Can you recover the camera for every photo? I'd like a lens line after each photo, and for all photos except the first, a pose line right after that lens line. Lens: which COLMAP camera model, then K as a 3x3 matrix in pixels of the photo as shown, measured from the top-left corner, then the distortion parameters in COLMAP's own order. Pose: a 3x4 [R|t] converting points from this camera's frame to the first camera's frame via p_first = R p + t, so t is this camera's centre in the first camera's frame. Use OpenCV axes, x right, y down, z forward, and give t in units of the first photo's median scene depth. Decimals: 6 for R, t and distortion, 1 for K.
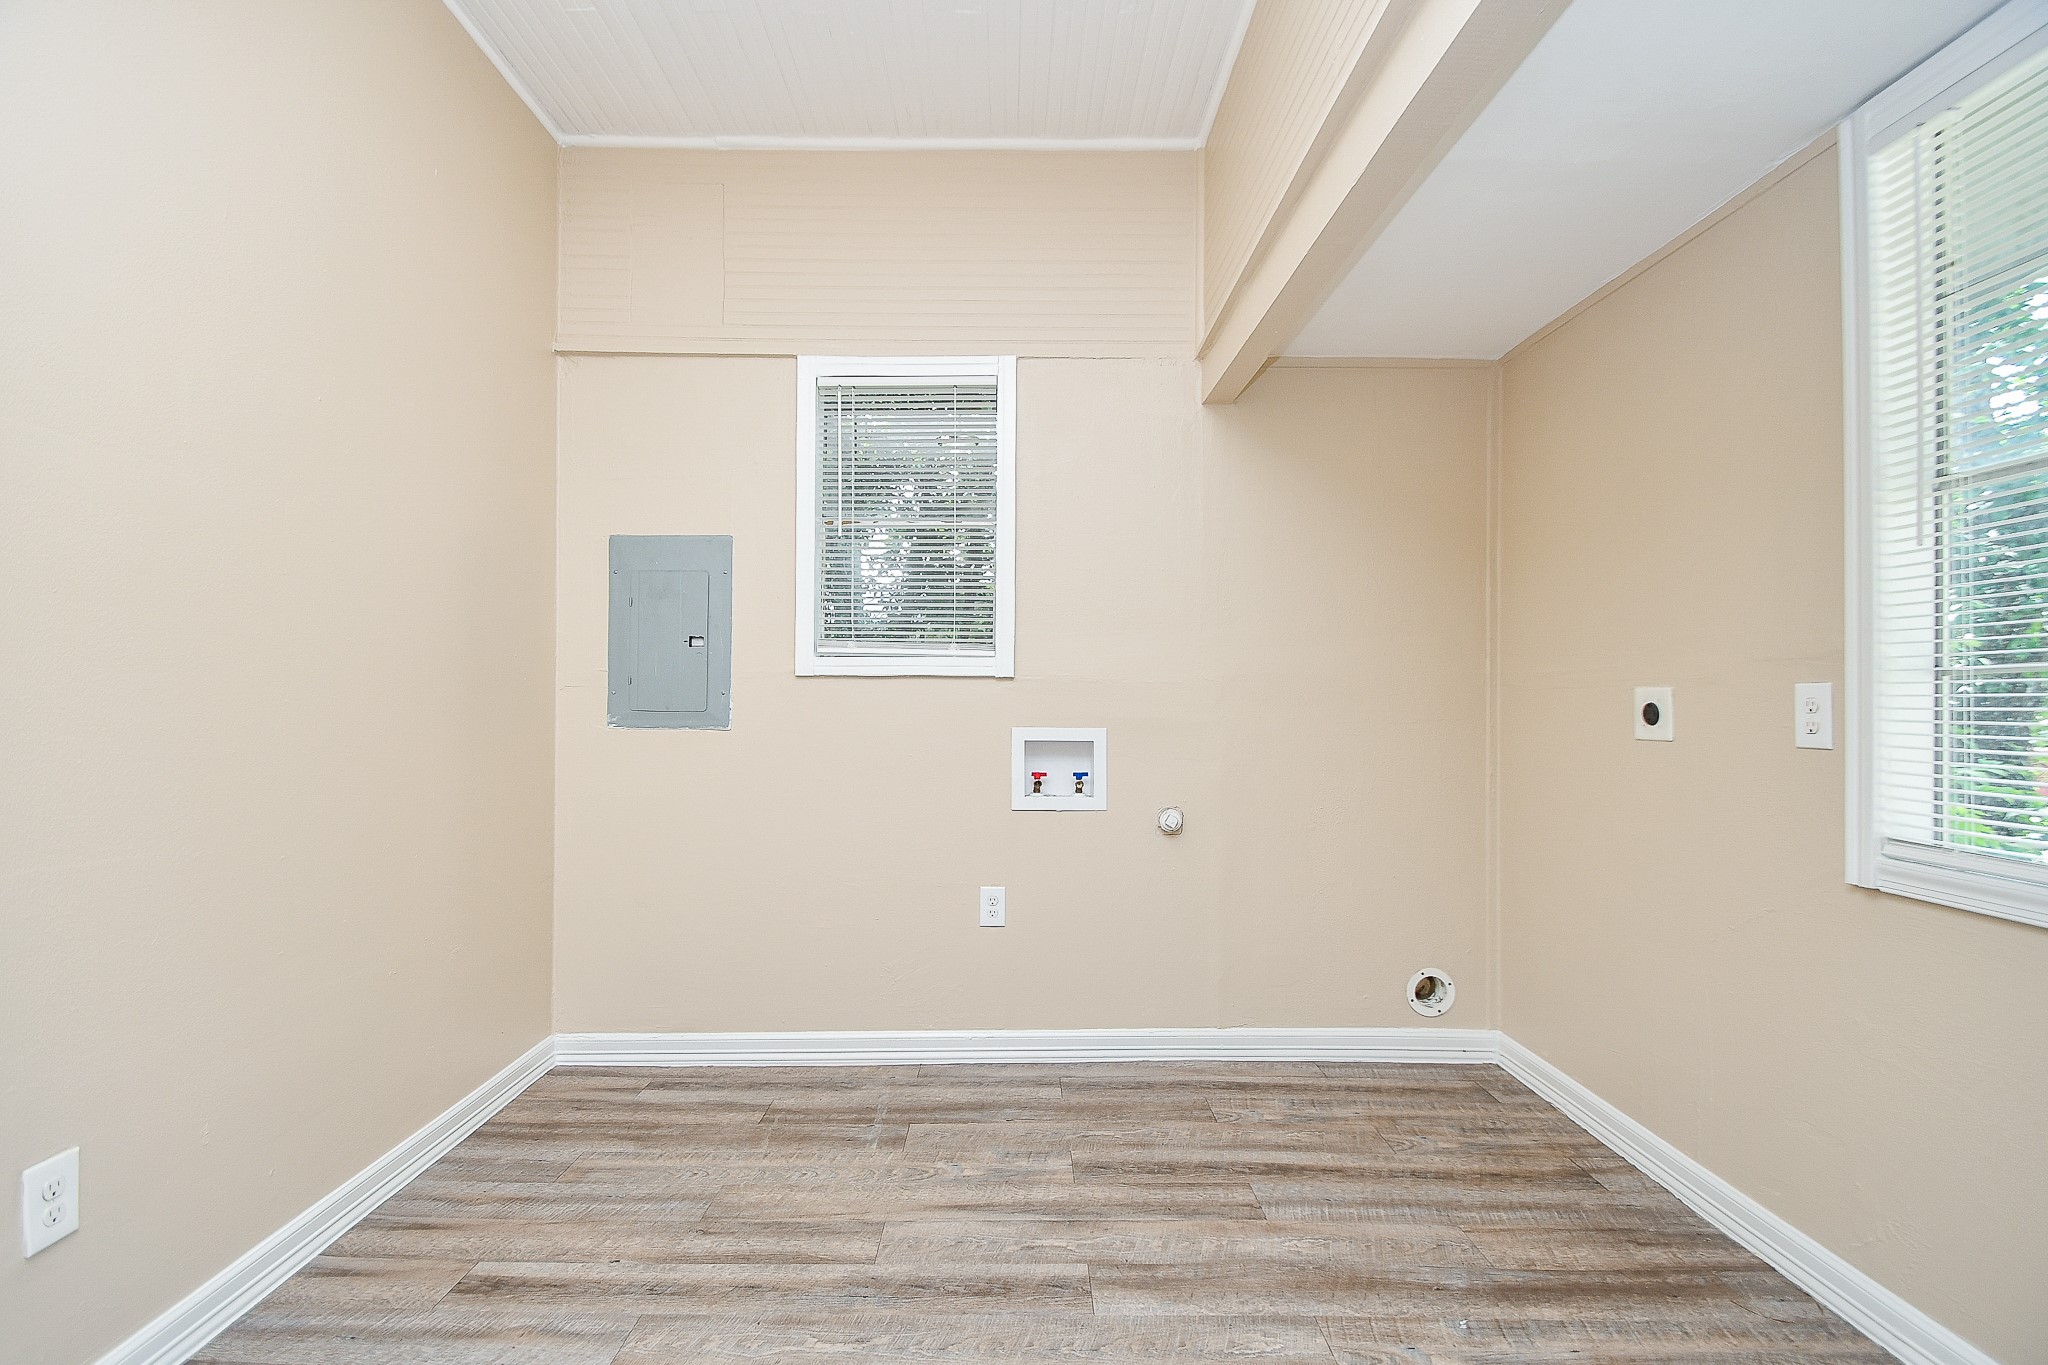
lens RADIAL K [[922.3, 0, 1011.8], [0, 922.3, 689.8], [0, 0, 1]] dist [-0.001337, -0.001778]
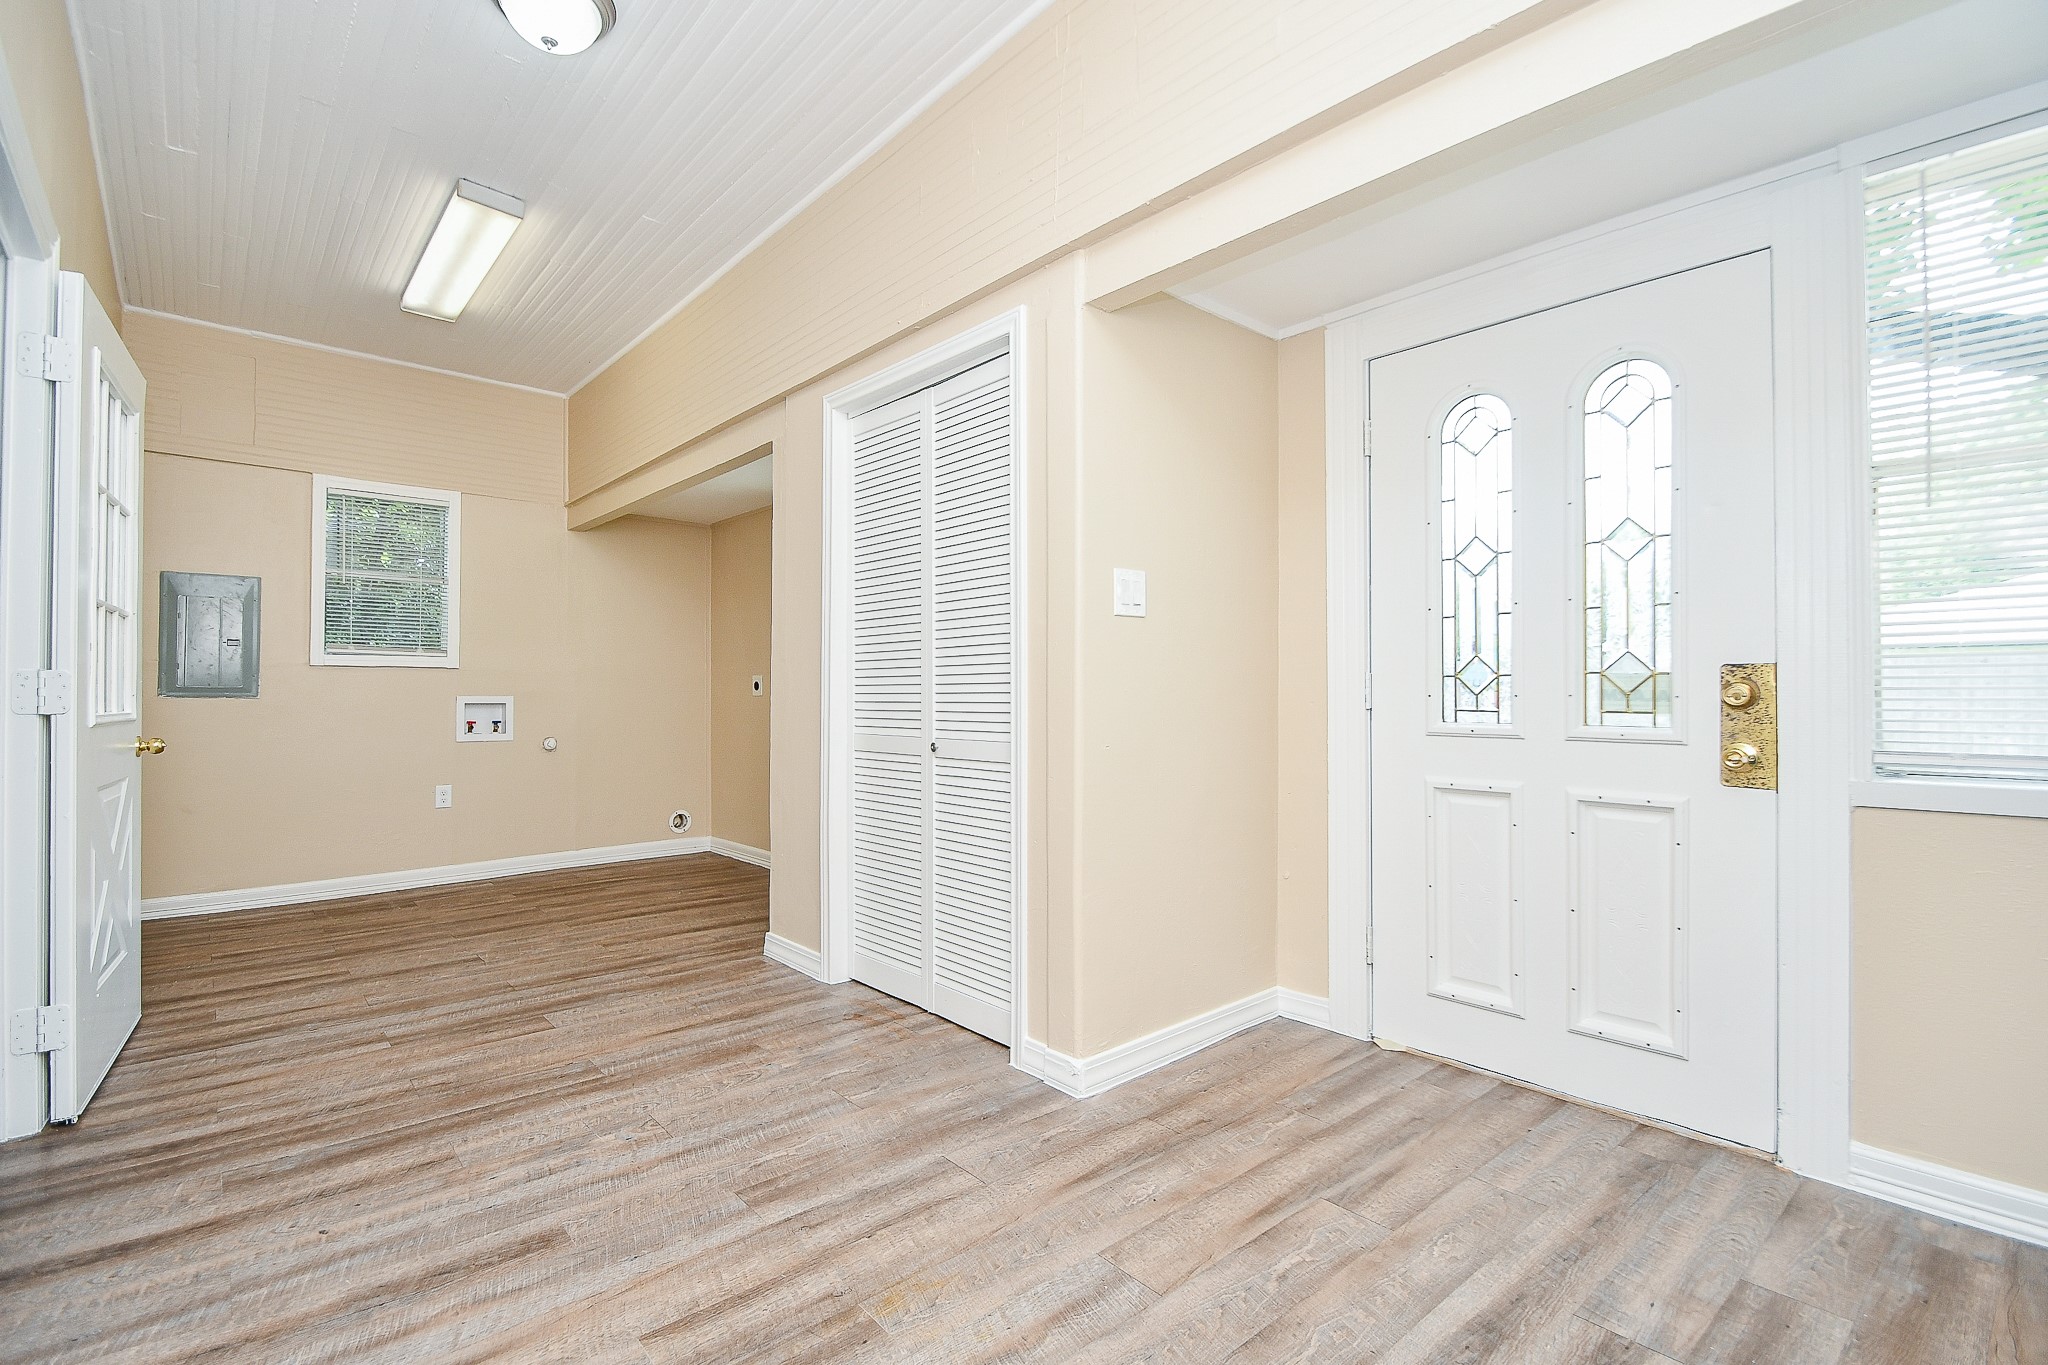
lens RADIAL K [[922.3, 0, 958.1], [0, 922.3, 686.0], [0, 0, 1]] dist [-0.001337, -0.001778]
pose [[0.778792, 0.003861, 0.627270, -0.452473], [-0.001902, 0.999991, -0.003794, 0.030966], [-0.627279, 0.001761, 0.778792, -1.256791]]
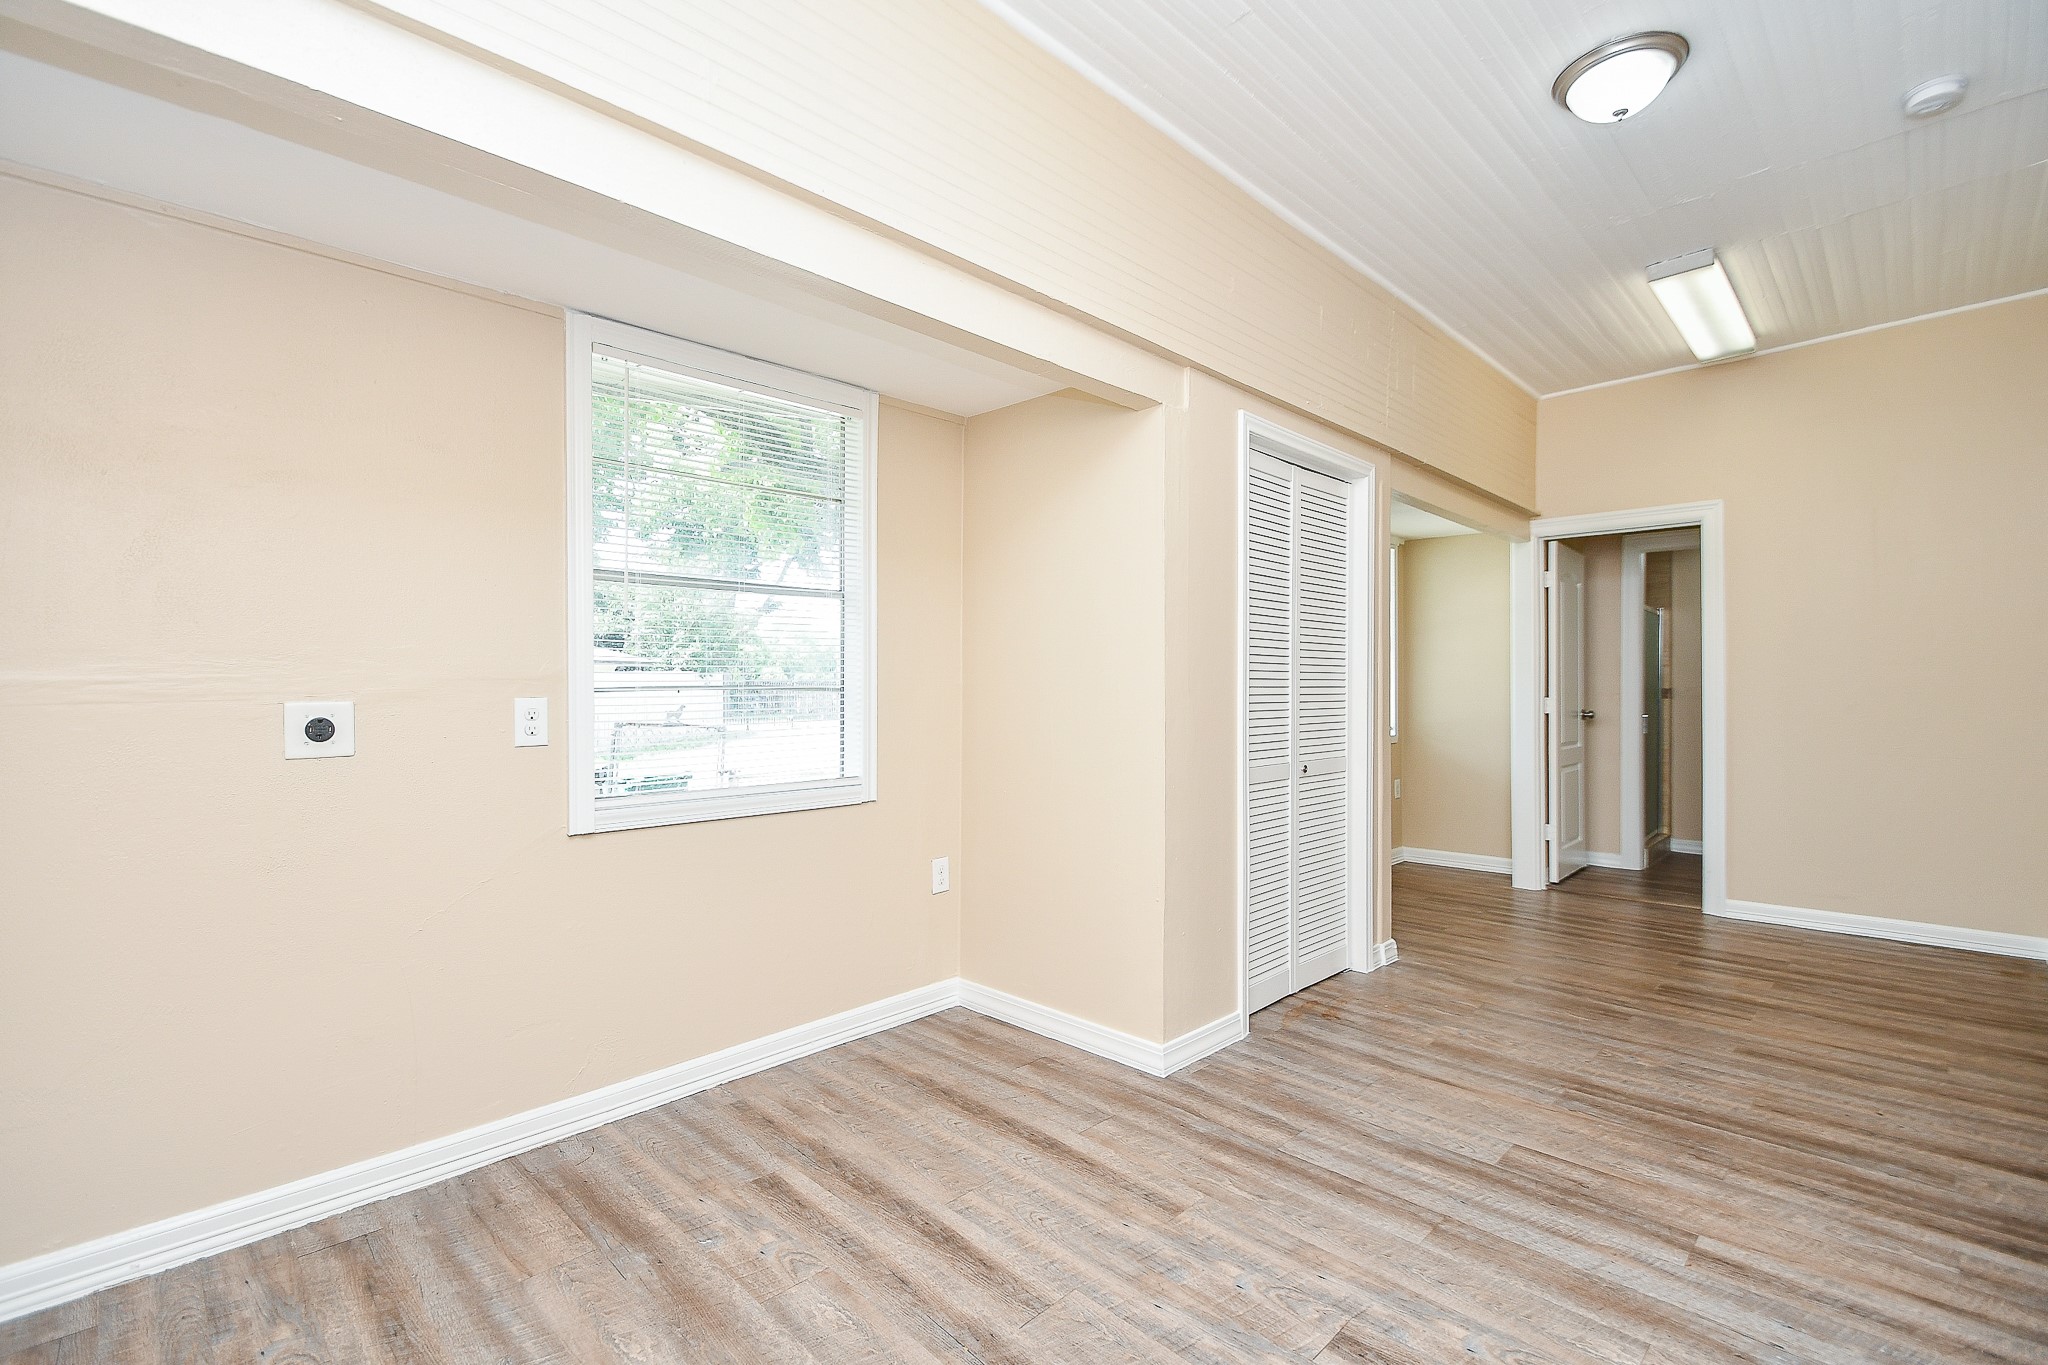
lens RADIAL K [[922.3, 0, 1024.8], [0, 922.3, 683.5], [0, 0, 1]] dist [-0.001337, -0.001778]
pose [[-0.700175, -0.006298, 0.713944, -0.447936], [-0.008663, 0.999962, 0.000326, -0.025863], [-0.713919, -0.005957, -0.700203, 1.074461]]
